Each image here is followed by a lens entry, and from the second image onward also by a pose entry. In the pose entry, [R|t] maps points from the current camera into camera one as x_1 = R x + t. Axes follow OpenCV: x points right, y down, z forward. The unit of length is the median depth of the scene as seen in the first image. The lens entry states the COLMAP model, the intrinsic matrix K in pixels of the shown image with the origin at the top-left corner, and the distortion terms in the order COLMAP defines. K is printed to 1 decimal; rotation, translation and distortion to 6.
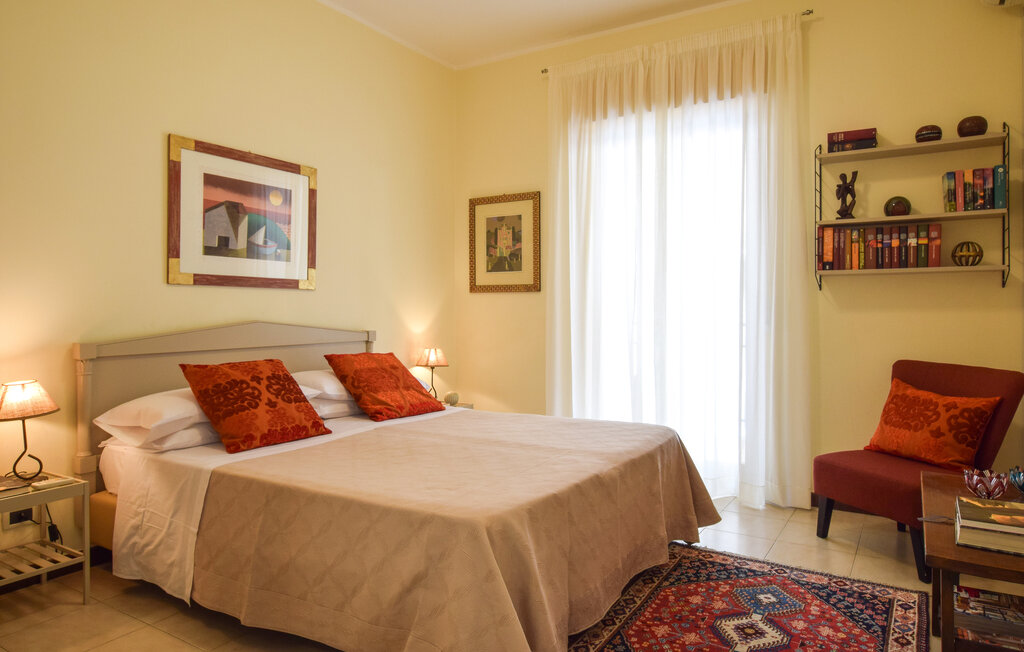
lens RADIAL K [[619.5, 0, 509.9], [0, 619.5, 319.6], [0, 0, 1]] dist [-0.007036, -0.000400]
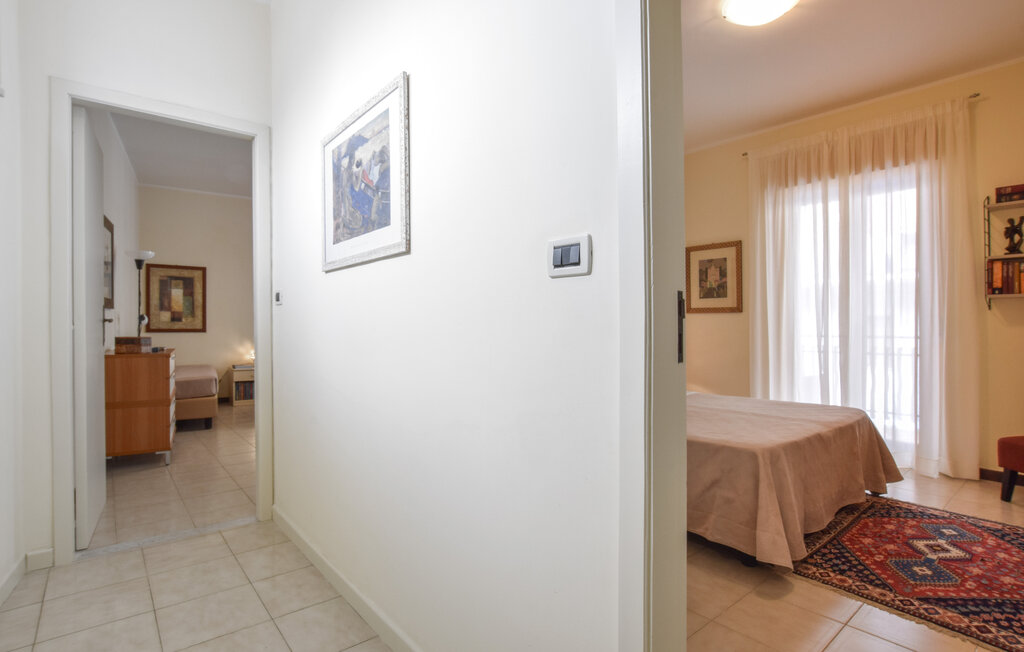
lens RADIAL K [[491.6, 0, 512.0], [0, 491.6, 326.0], [0, 0, 1]] dist [-0.030350, 0.007322]
pose [[0.954475, -0.001674, -0.298286, -0.166605], [-0.002624, 0.999898, -0.014007, 0.002755], [0.298279, 0.014152, 0.954374, -0.277913]]
